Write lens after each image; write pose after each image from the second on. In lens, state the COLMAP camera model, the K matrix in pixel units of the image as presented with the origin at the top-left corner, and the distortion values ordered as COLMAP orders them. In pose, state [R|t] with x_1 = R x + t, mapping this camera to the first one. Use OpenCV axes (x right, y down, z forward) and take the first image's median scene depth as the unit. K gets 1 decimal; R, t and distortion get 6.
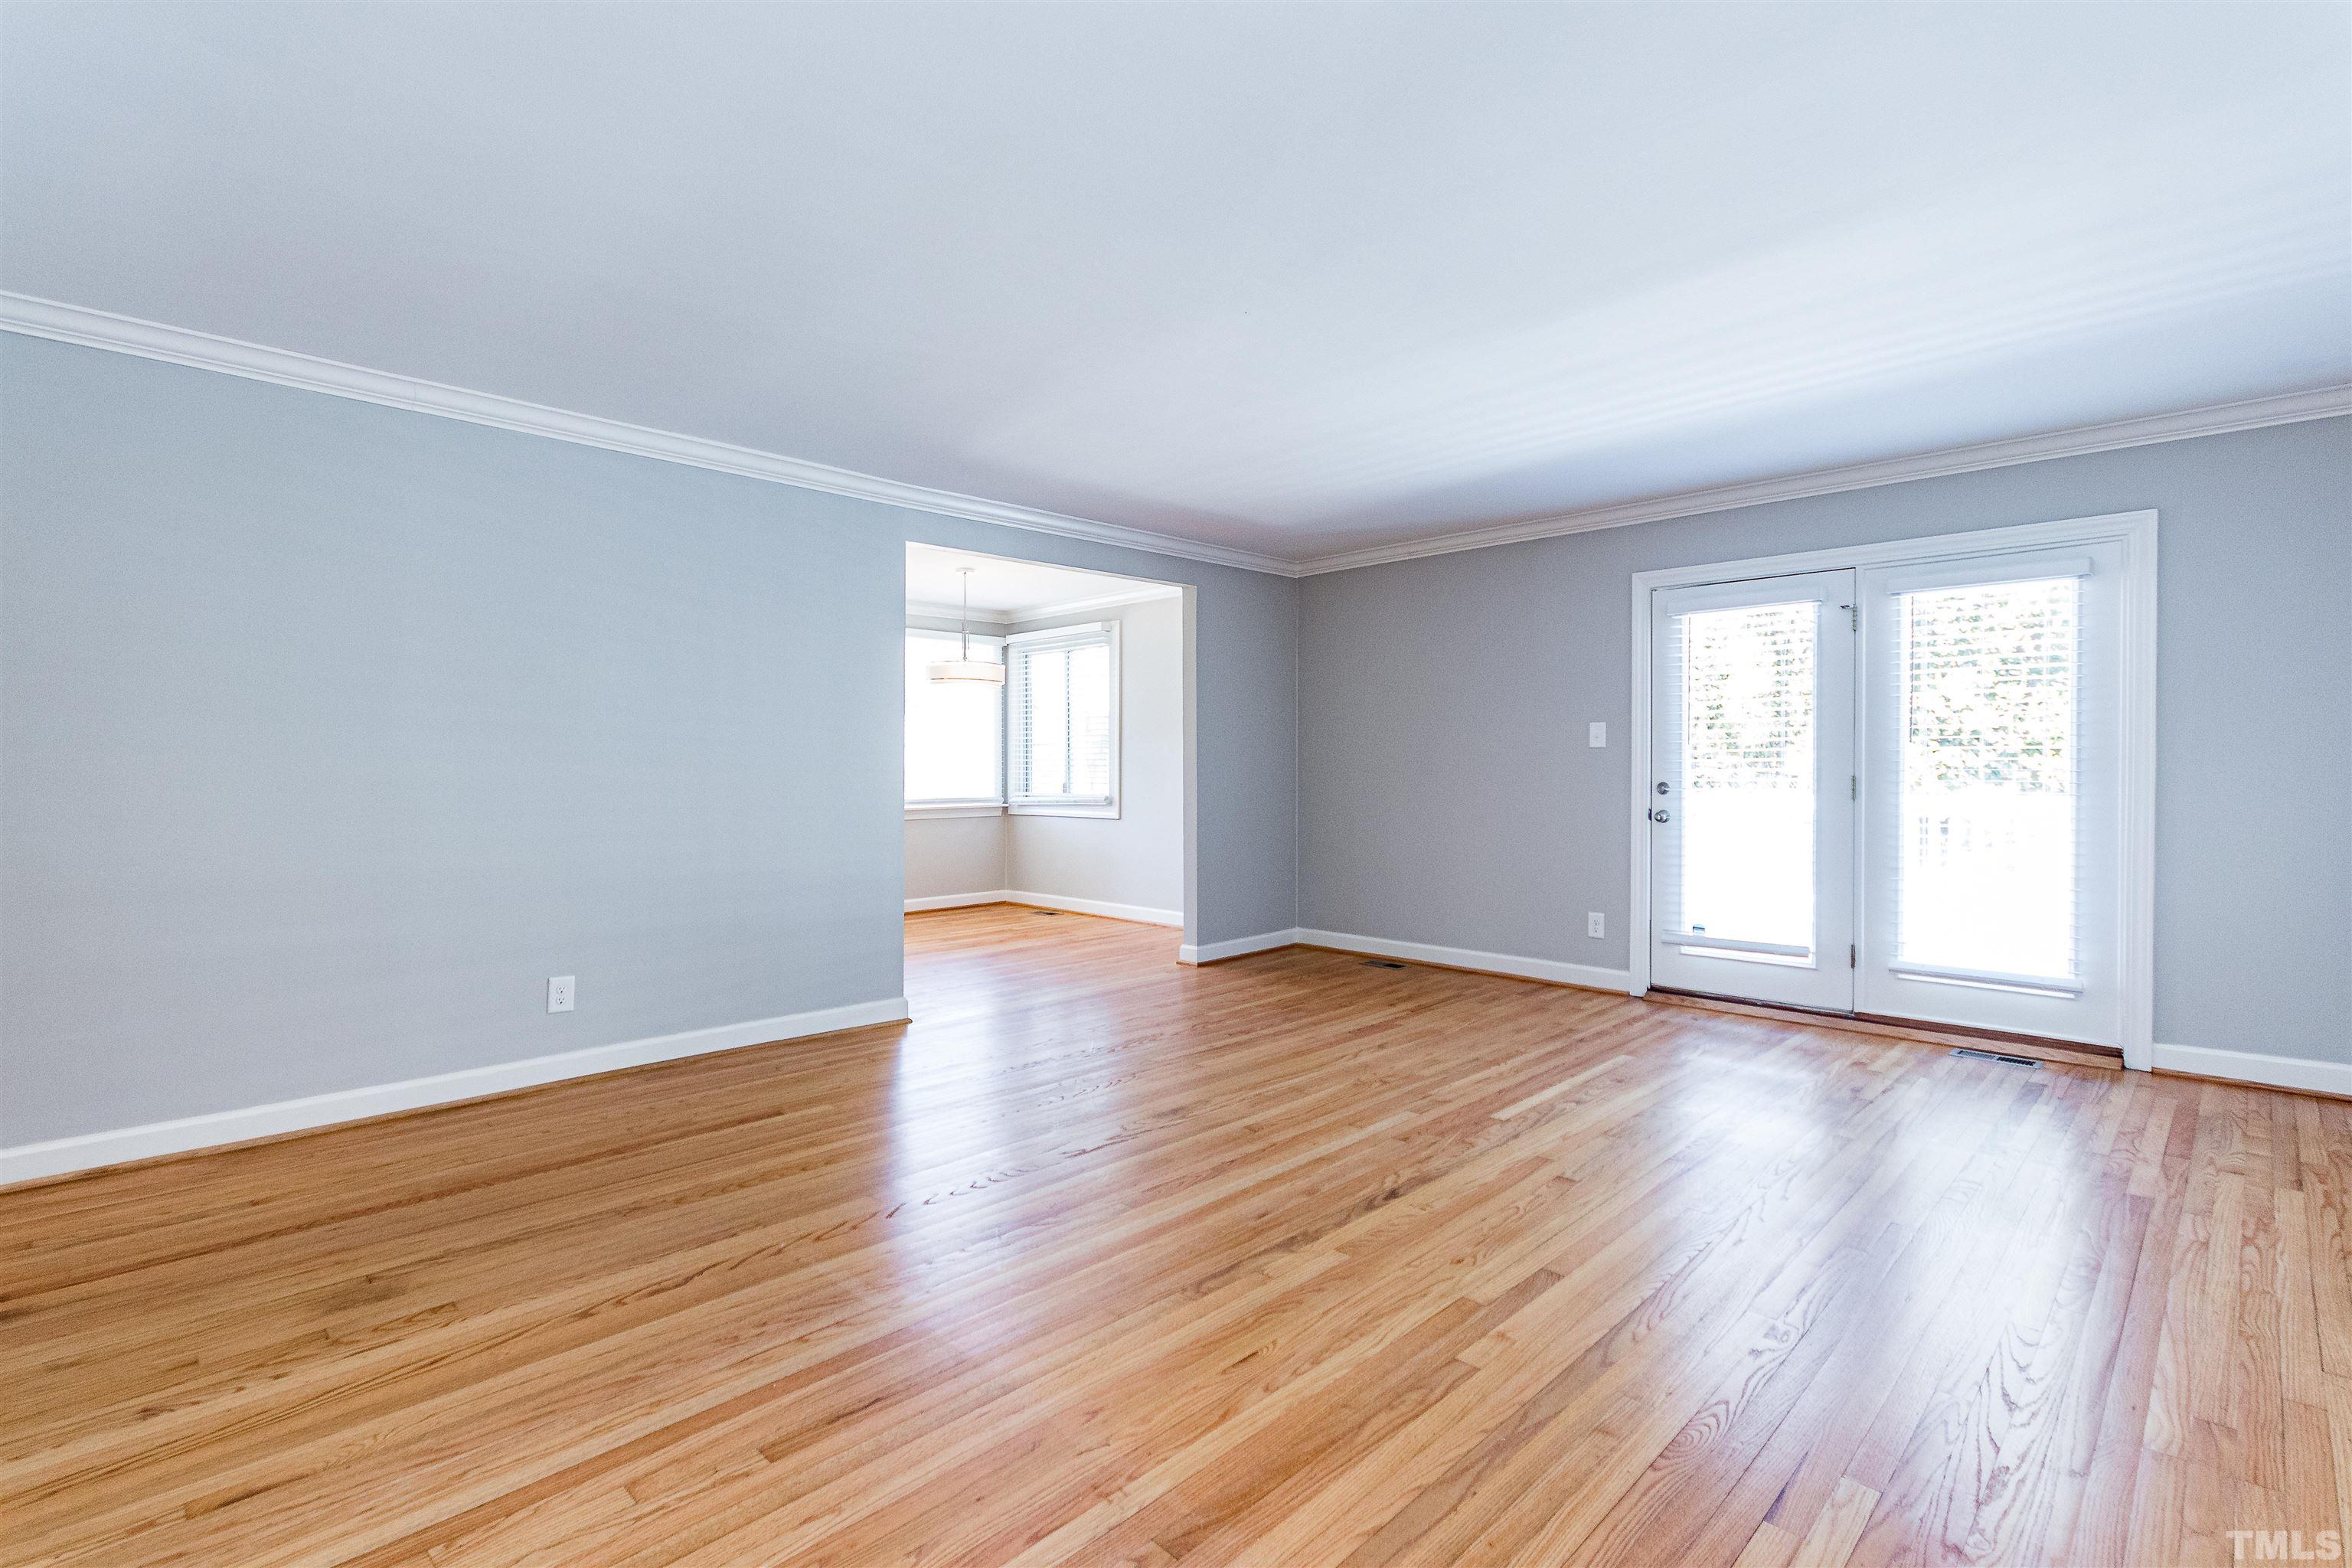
lens RADIAL K [[1082.7, 0, 1181.7], [0, 1082.7, 780.9], [0, 0, 1]] dist [0.005120, -0.003976]
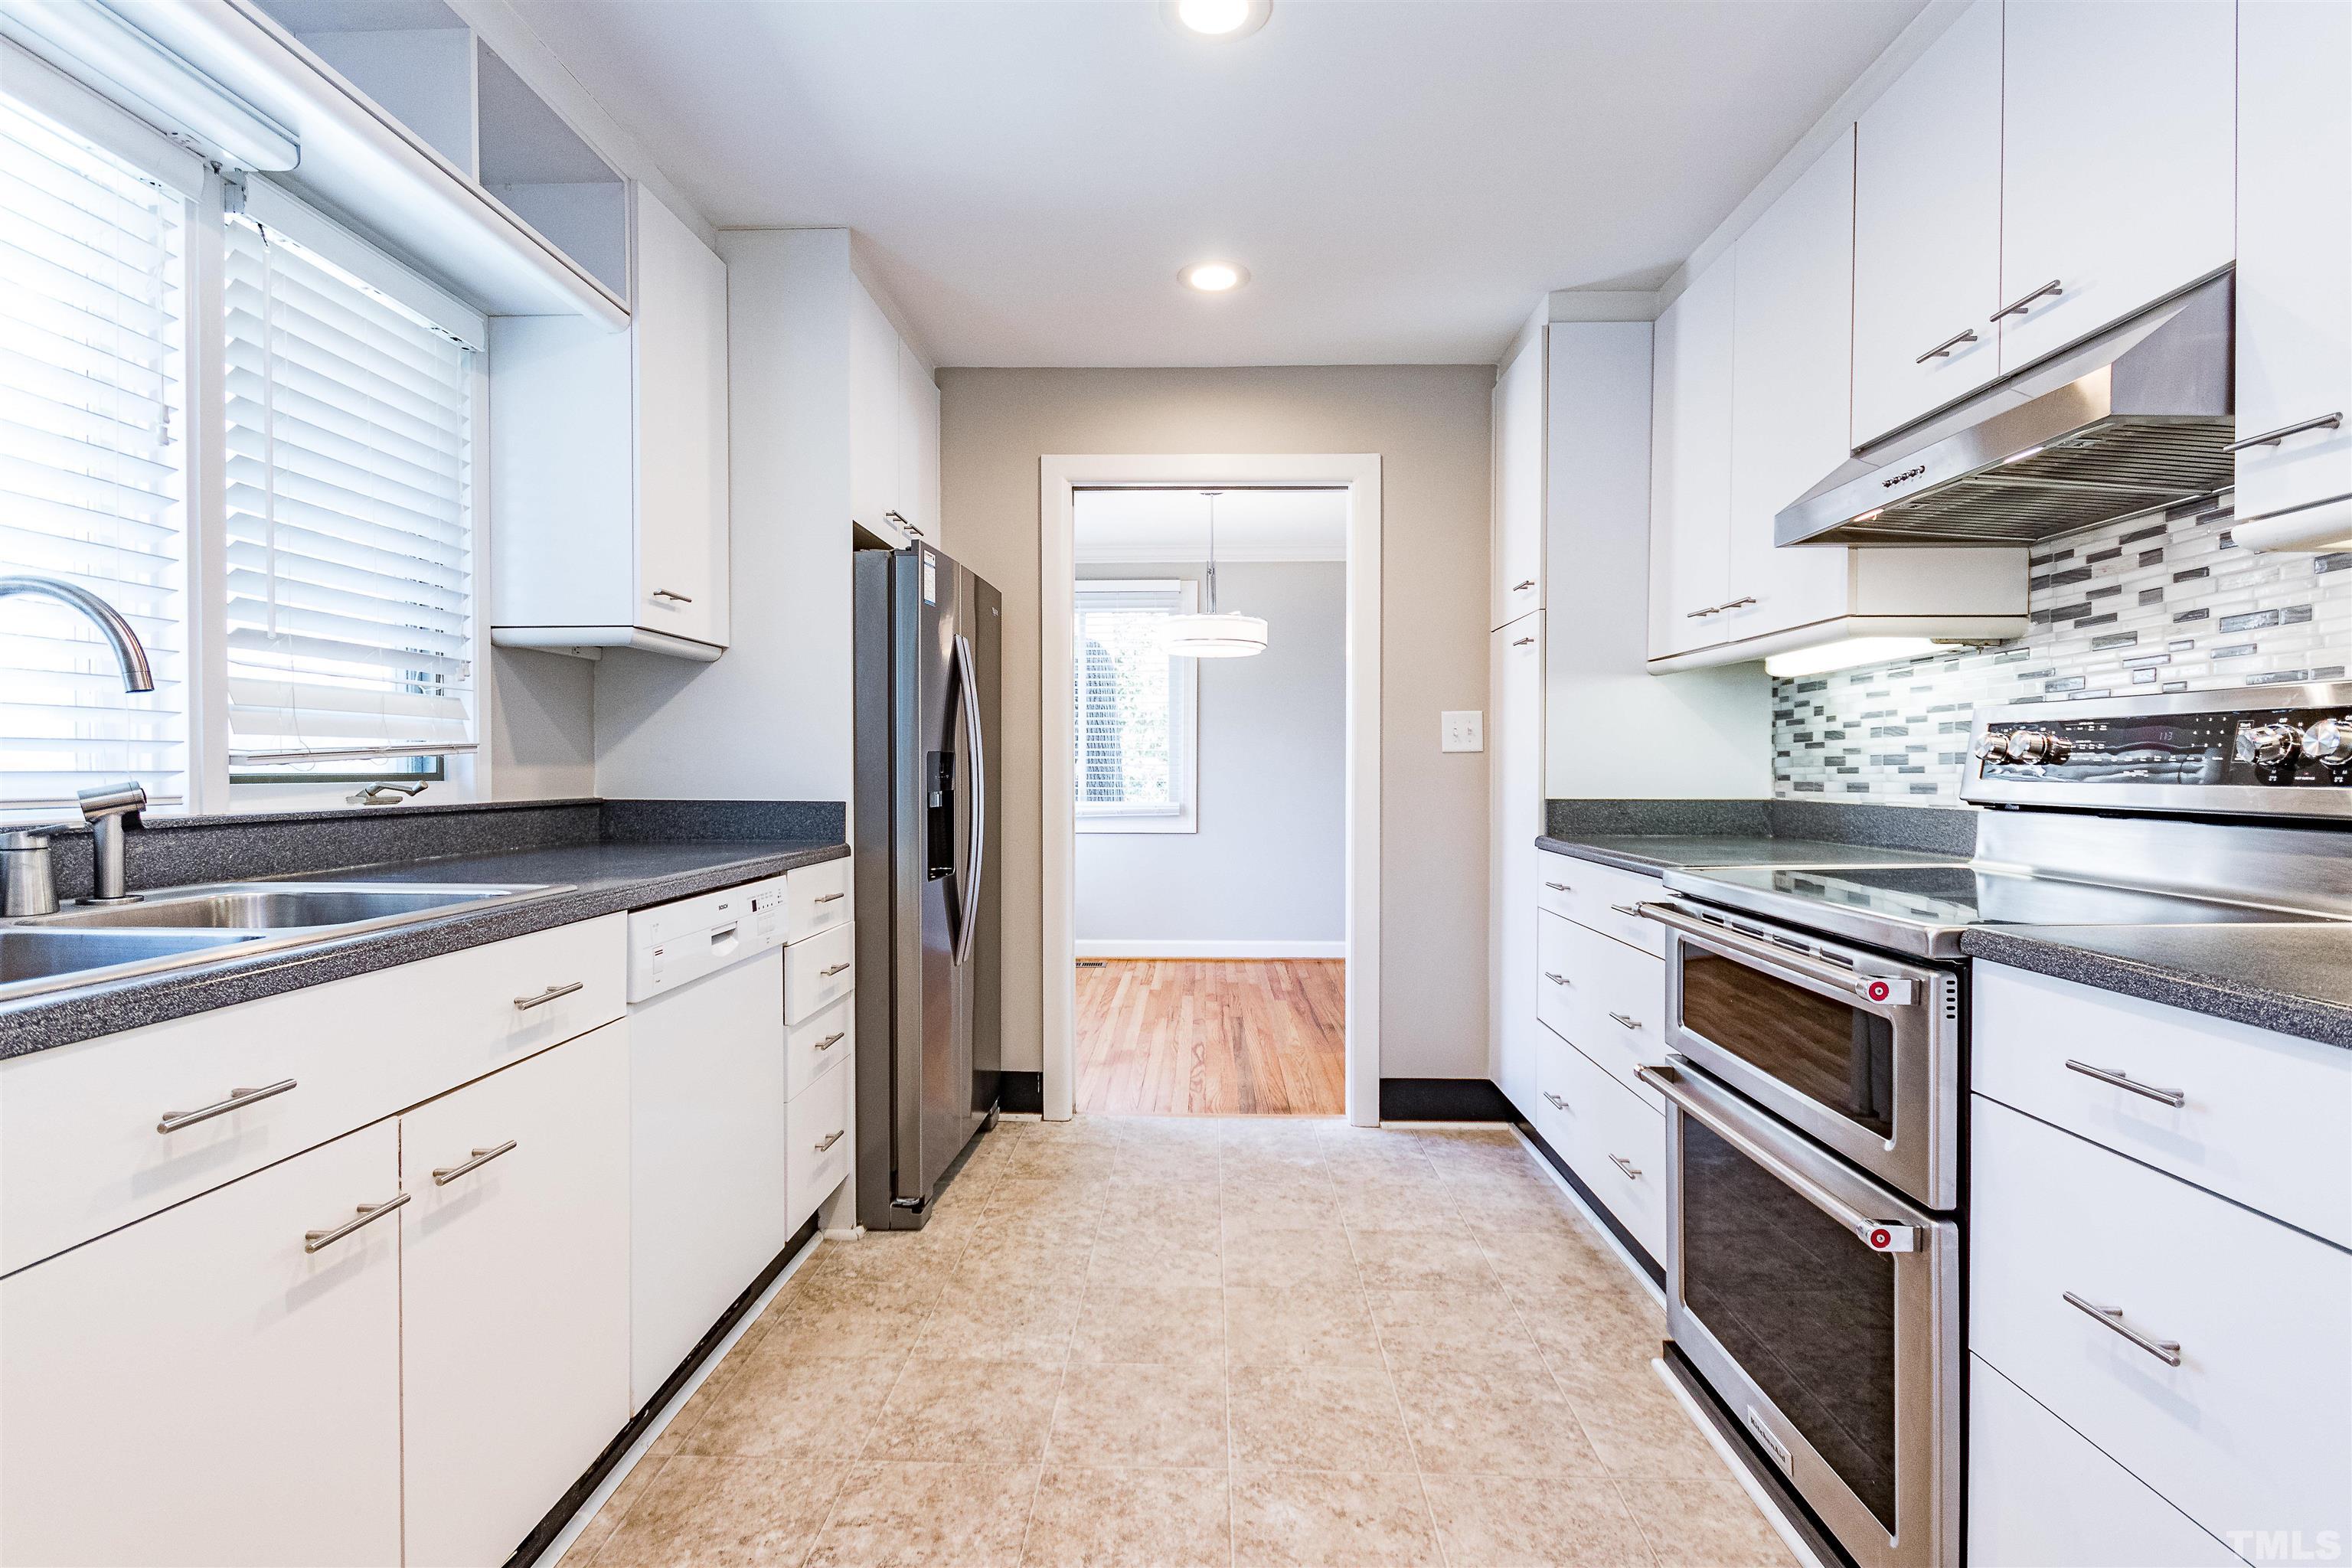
lens RADIAL K [[1082.7, 0, 1175.8], [0, 1082.7, 780.5], [0, 0, 1]] dist [0.005120, -0.003976]
pose [[0.733071, 0.002323, 0.680148, -0.555447], [-0.000934, 0.999997, -0.002408, -0.001256], [-0.680151, 0.001130, 0.733071, 0.397530]]
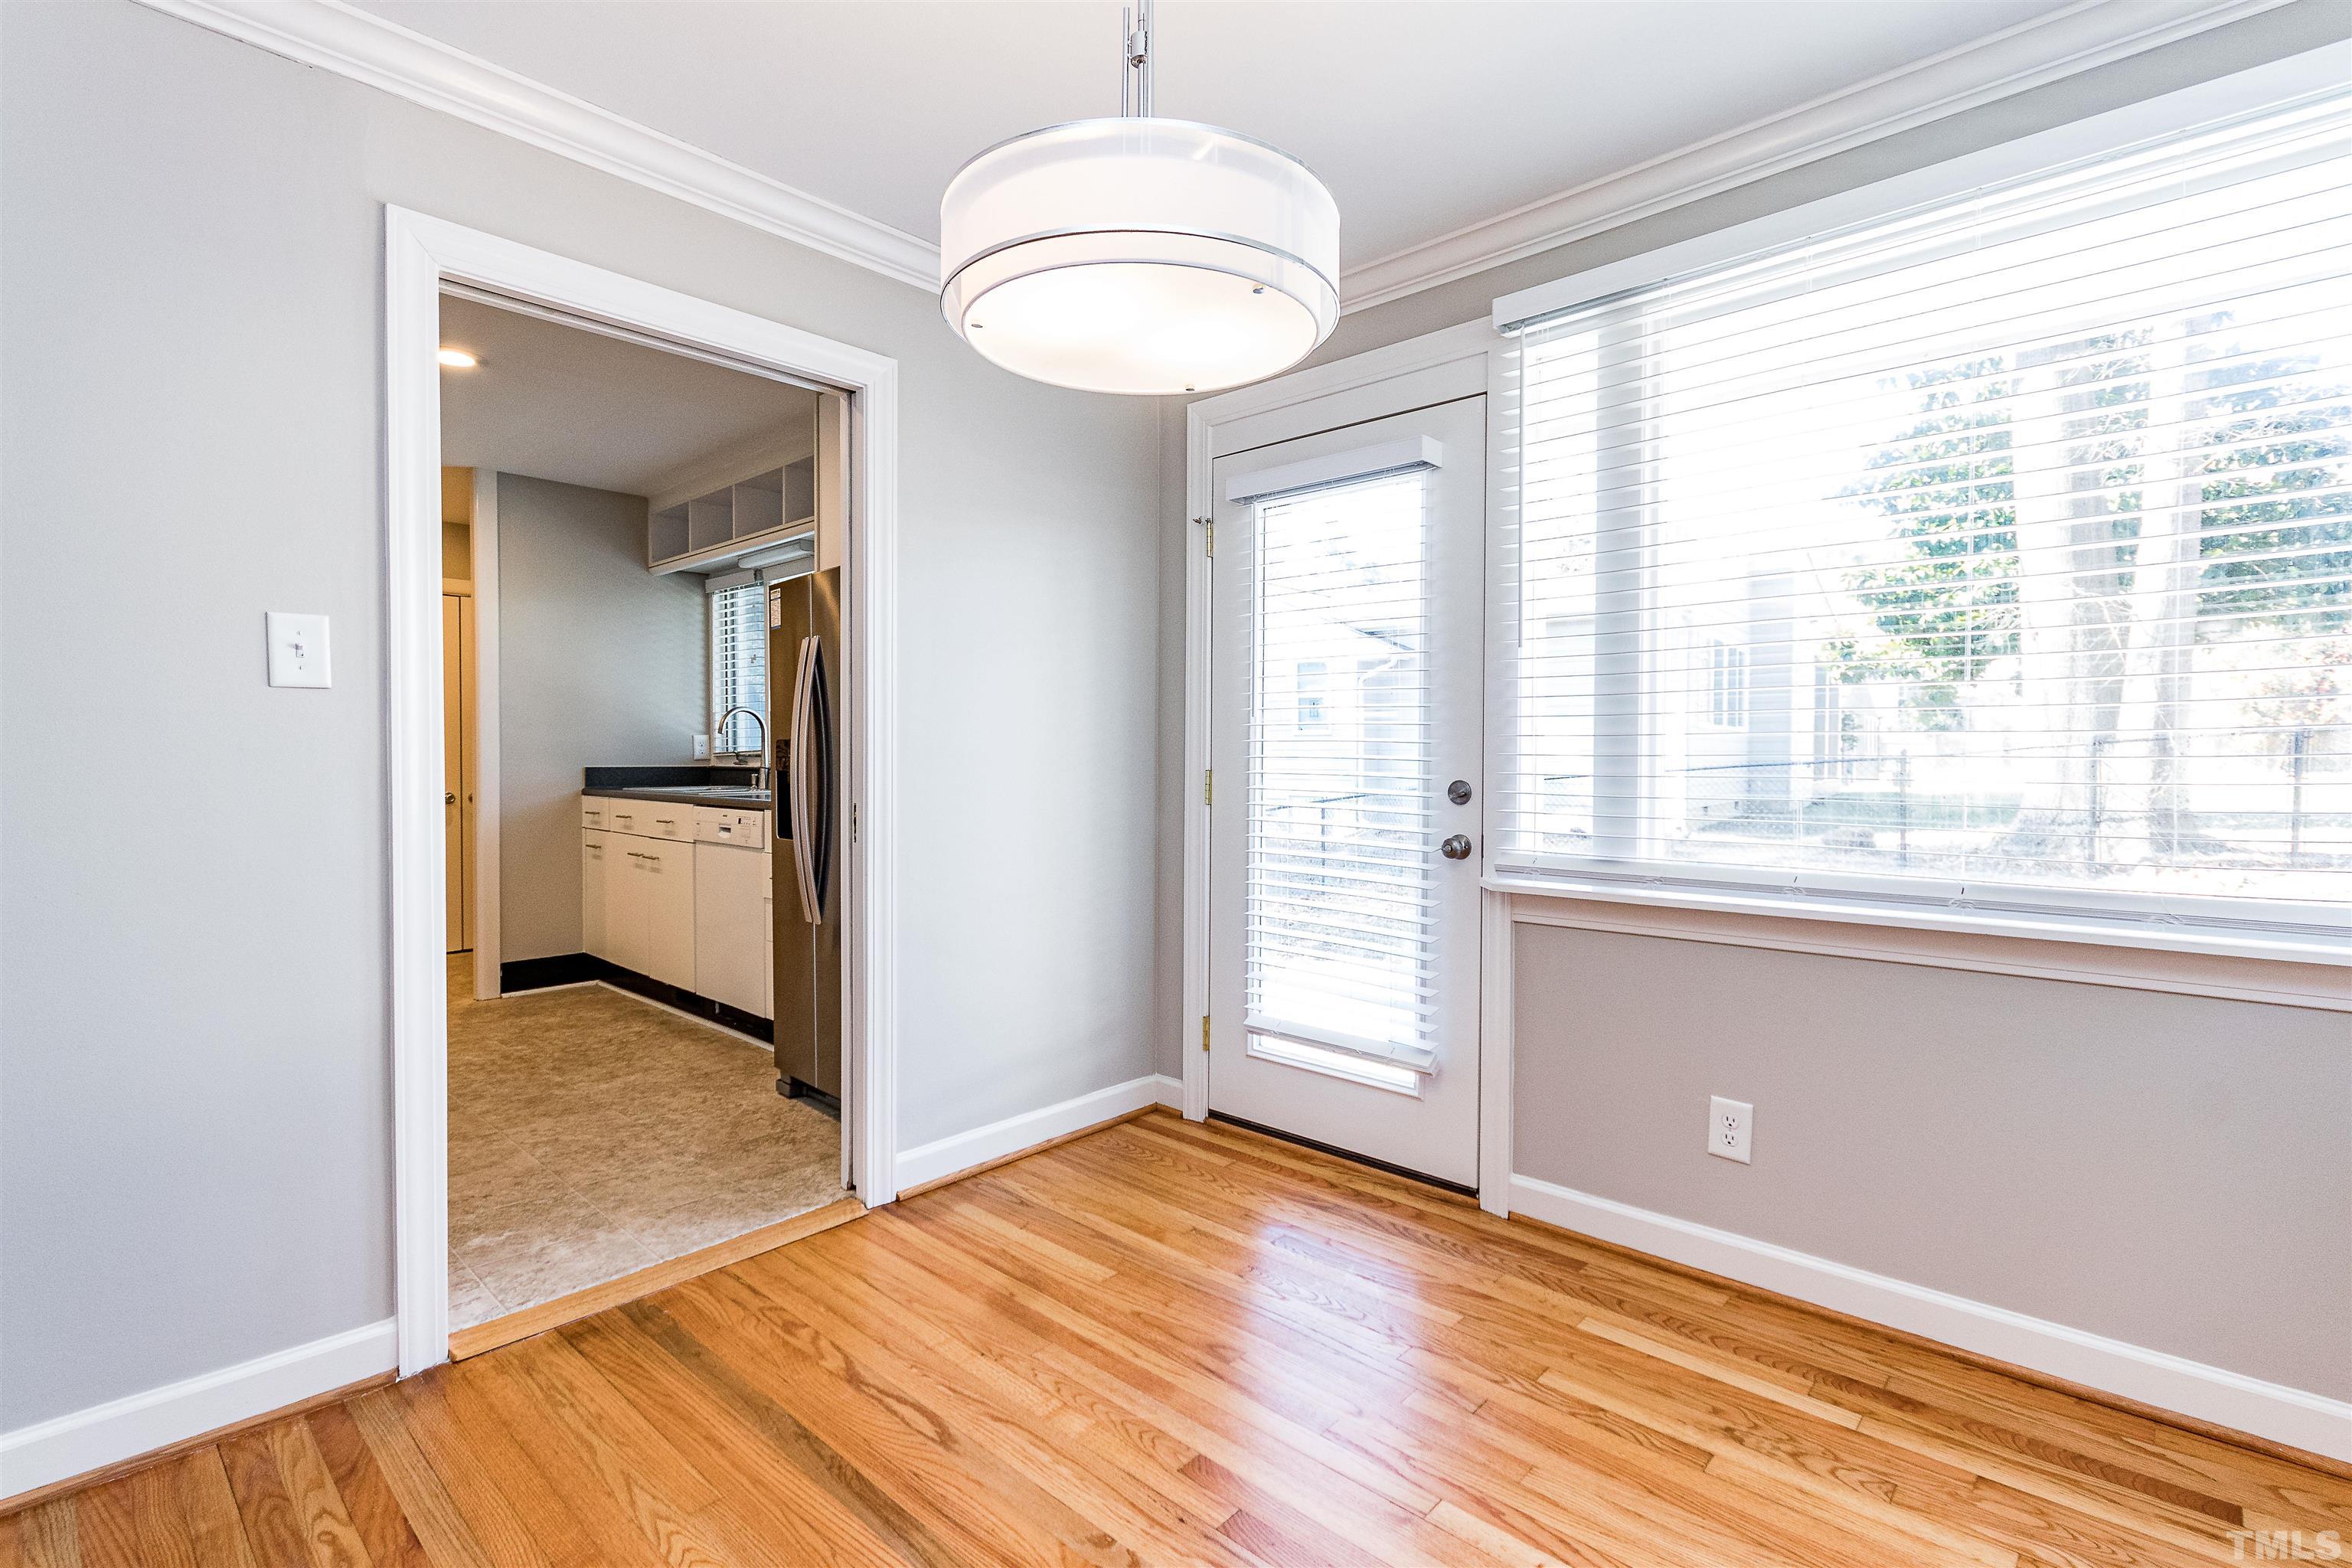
lens RADIAL K [[1082.7, 0, 1180.3], [0, 1082.7, 780.7], [0, 0, 1]] dist [0.005120, -0.003976]
pose [[0.033052, 0.031081, -0.998970, -0.001143], [-0.018667, 0.999361, 0.030476, -0.009666], [0.999279, 0.017640, 0.033611, 0.796912]]
